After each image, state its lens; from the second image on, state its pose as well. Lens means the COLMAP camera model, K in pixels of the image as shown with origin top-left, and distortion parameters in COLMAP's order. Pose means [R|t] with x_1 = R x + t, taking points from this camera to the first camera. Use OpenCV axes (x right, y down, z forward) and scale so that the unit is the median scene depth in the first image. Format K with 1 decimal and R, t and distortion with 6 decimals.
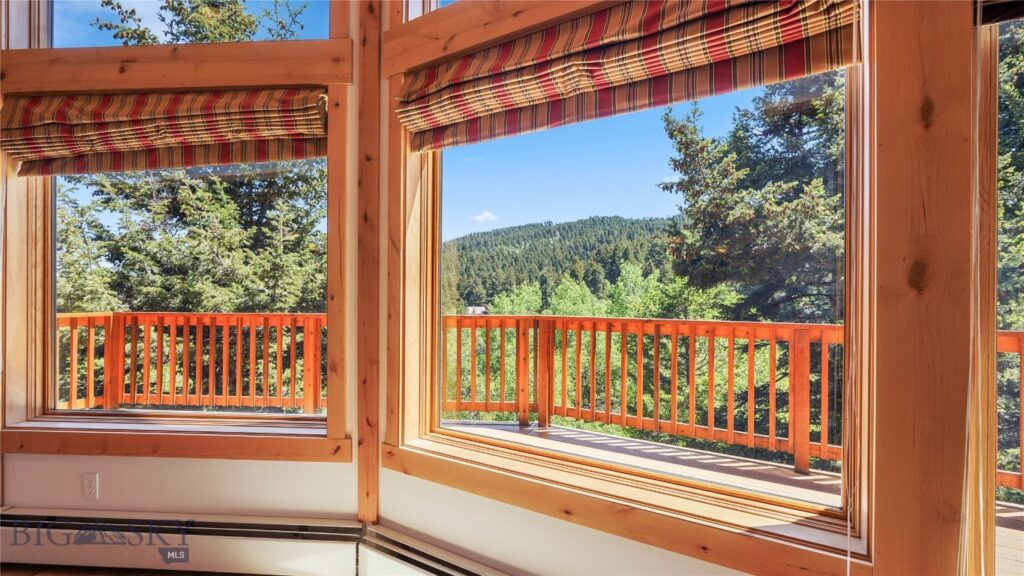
lens RADIAL K [[463.2, 0, 517.4], [0, 463.2, 287.3], [0, 0, 1]] dist [-0.004053, -0.000145]
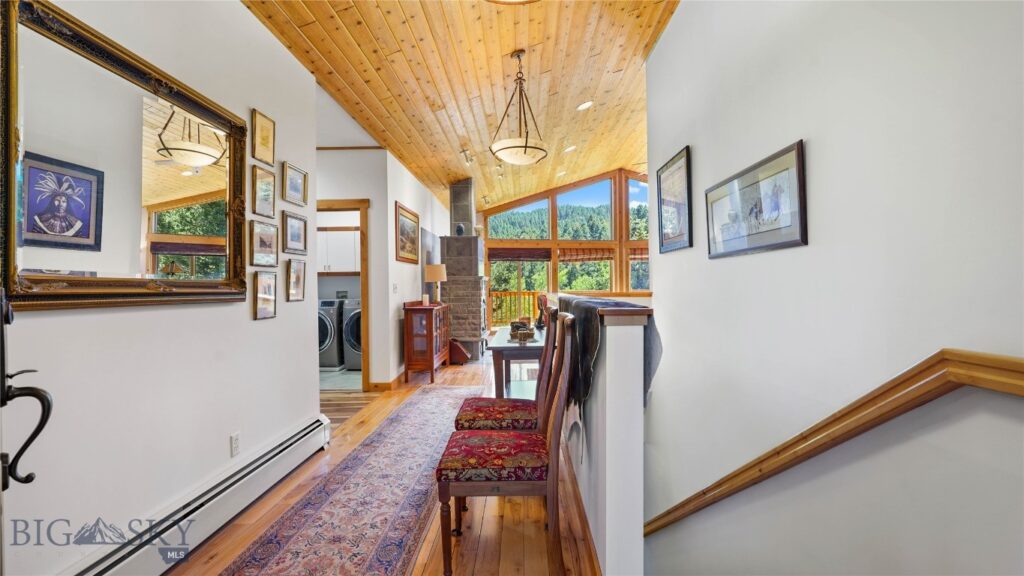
lens RADIAL K [[463.2, 0, 517.4], [0, 463.2, 287.3], [0, 0, 1]] dist [-0.004053, -0.000145]
pose [[0.957994, -0.014915, 0.286400, -3.280313], [0.010147, 0.999784, 0.018123, -0.060756], [-0.286609, -0.014455, 0.957939, -4.316550]]
